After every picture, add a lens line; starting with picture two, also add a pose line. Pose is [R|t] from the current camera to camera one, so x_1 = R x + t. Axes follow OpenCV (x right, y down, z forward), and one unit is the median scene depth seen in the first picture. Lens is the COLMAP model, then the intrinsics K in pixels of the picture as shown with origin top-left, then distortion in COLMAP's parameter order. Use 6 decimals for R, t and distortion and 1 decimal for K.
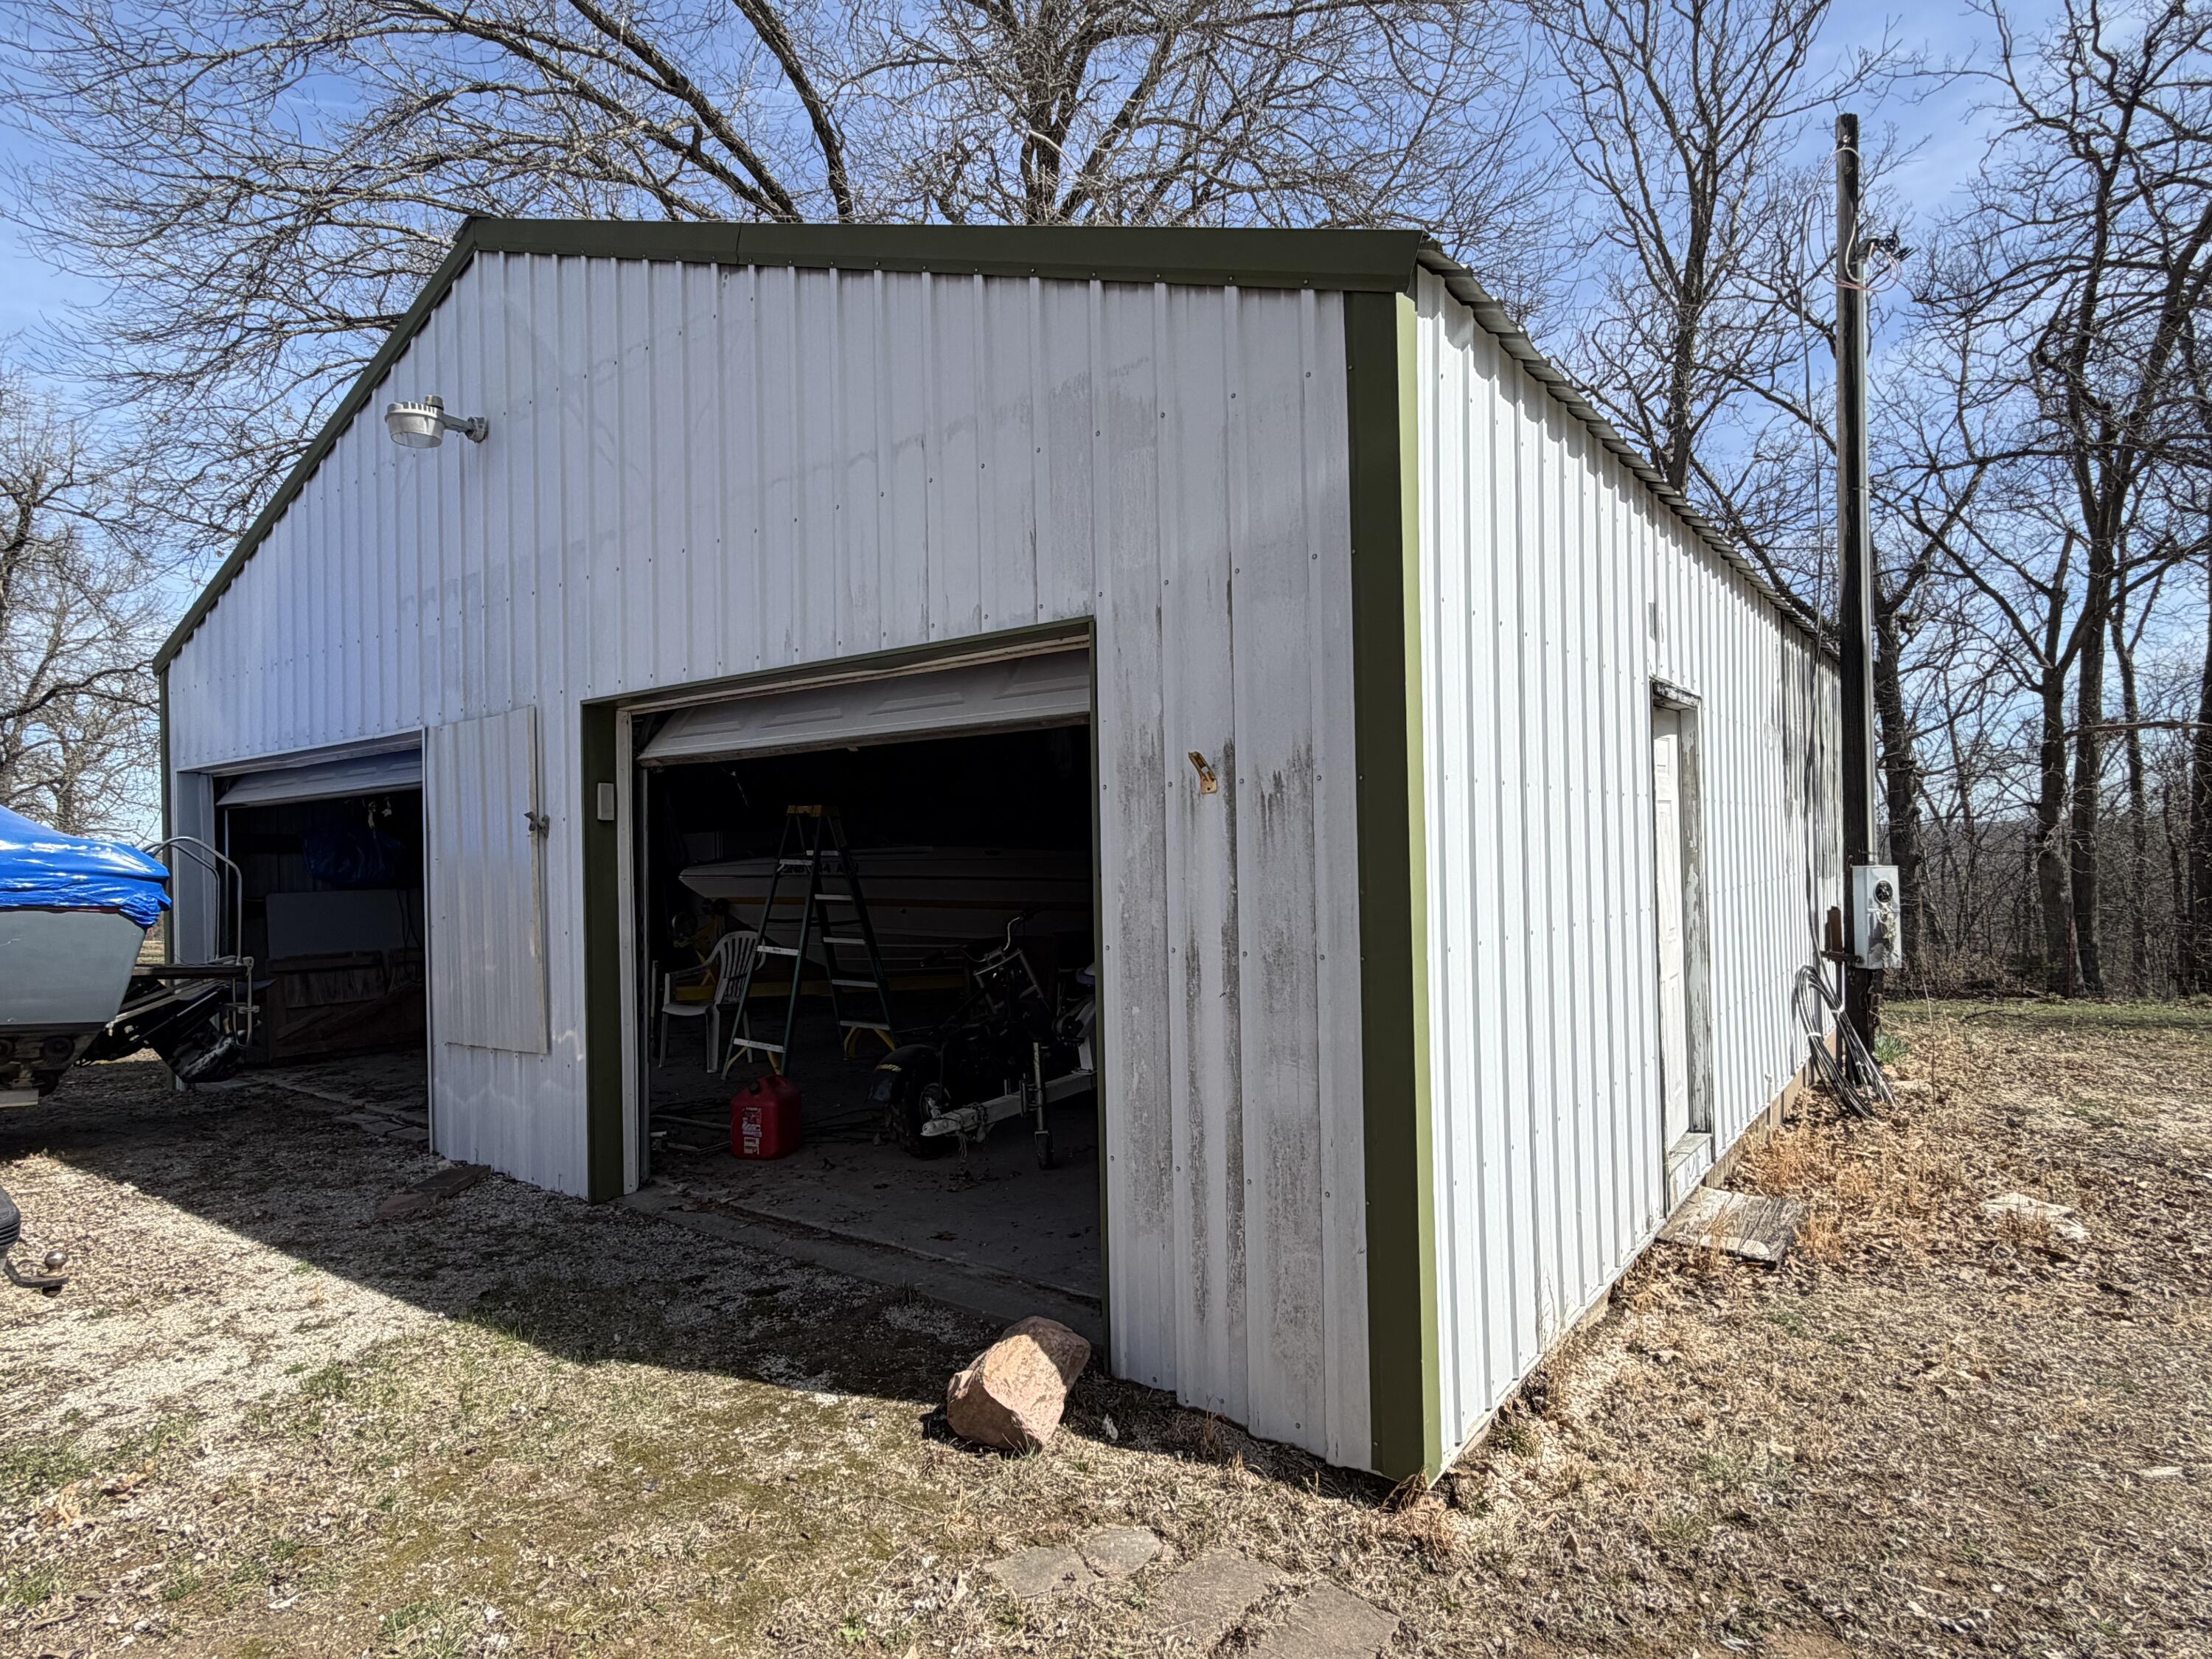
lens RADIAL K [[1206.2, 0, 1106.0], [0, 1206.2, 829.5], [0, 0, 1]] dist [0.003334, 0.001262]
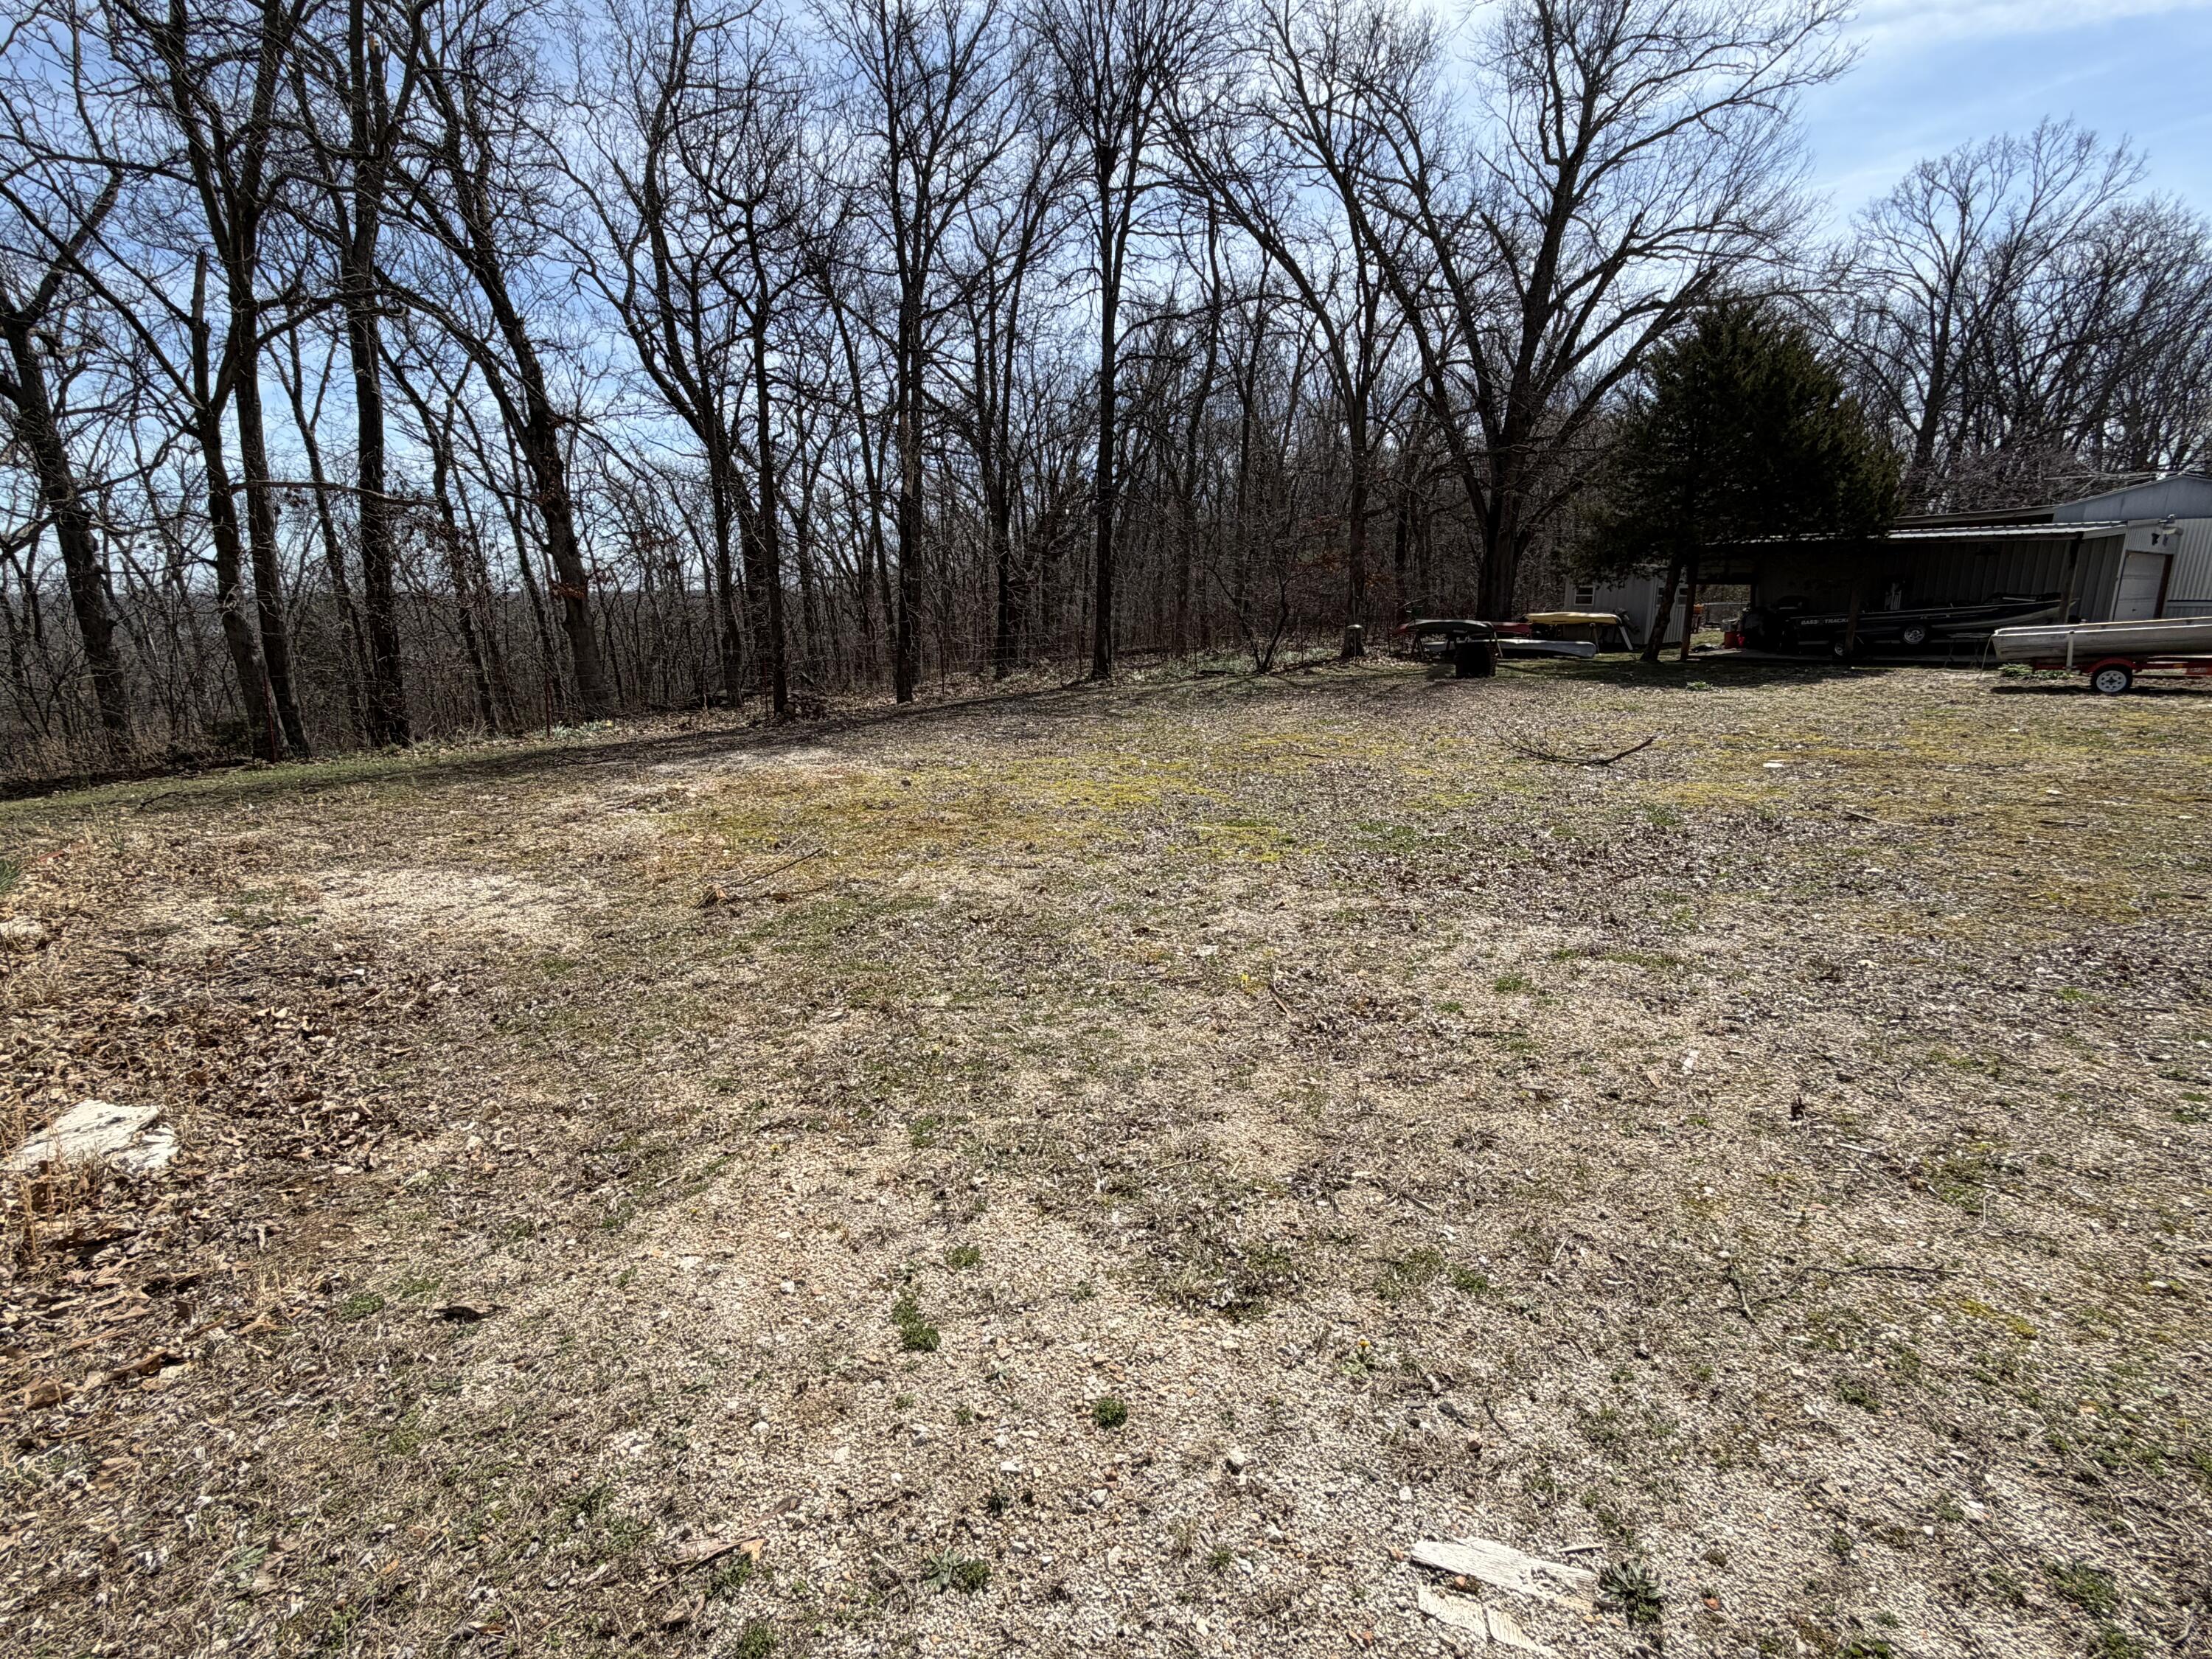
lens RADIAL K [[1036.3, 0, 1106.0], [0, 1036.3, 829.5], [0, 0, 1]] dist [0.000656, 0.000200]
pose [[0.251020, -0.193146, 0.948517, 0.141236], [-0.014641, 0.979021, 0.203232, 0.009565], [-0.967871, -0.064902, 0.242926, 0.119765]]
